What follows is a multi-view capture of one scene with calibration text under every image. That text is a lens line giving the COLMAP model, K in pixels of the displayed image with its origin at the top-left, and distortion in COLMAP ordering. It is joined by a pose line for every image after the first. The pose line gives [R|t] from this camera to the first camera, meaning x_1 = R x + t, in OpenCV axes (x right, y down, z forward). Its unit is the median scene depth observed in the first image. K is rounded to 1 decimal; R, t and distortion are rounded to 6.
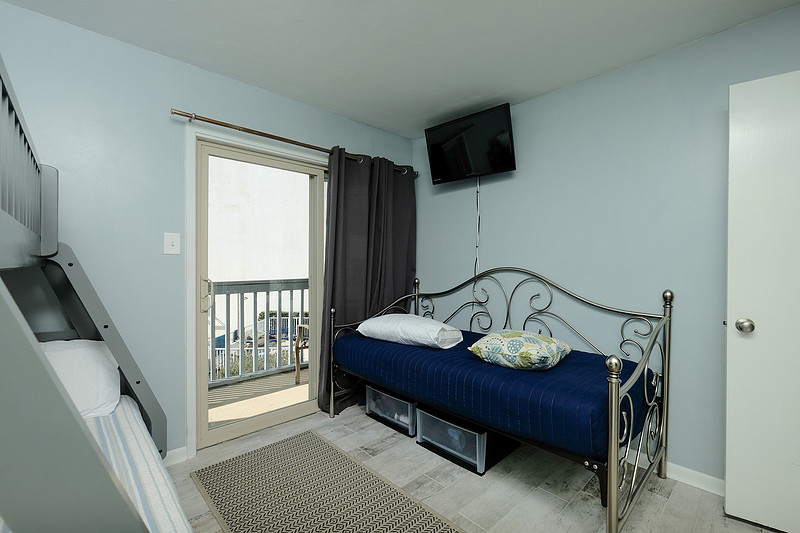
lens RADIAL K [[359.5, 0, 402.5], [0, 359.5, 263.4], [0, 0, 1]] dist [-0.000709, -0.000082]
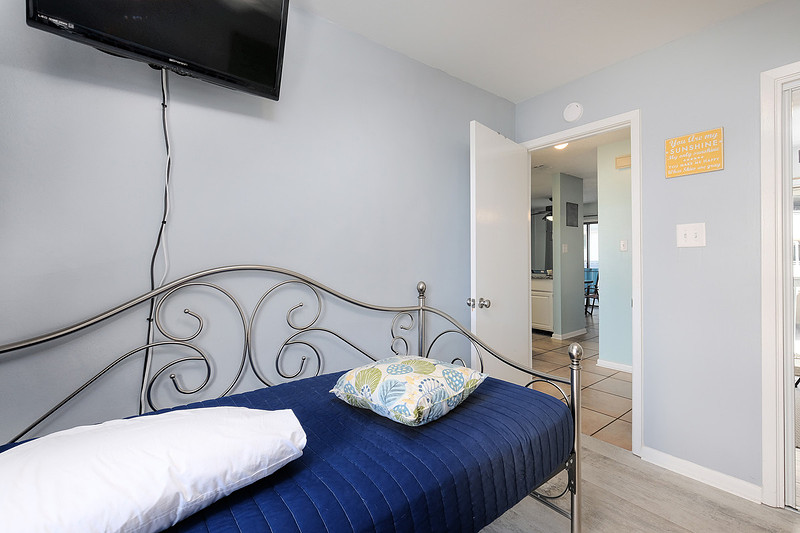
lens RADIAL K [[359.5, 0, 402.5], [0, 359.5, 263.4], [0, 0, 1]] dist [-0.000709, -0.000082]
pose [[0.115703, -0.010358, 0.993230, -0.261787], [0.017834, 0.999806, 0.008349, 0.006286], [-0.993124, 0.016747, 0.115865, 0.713339]]
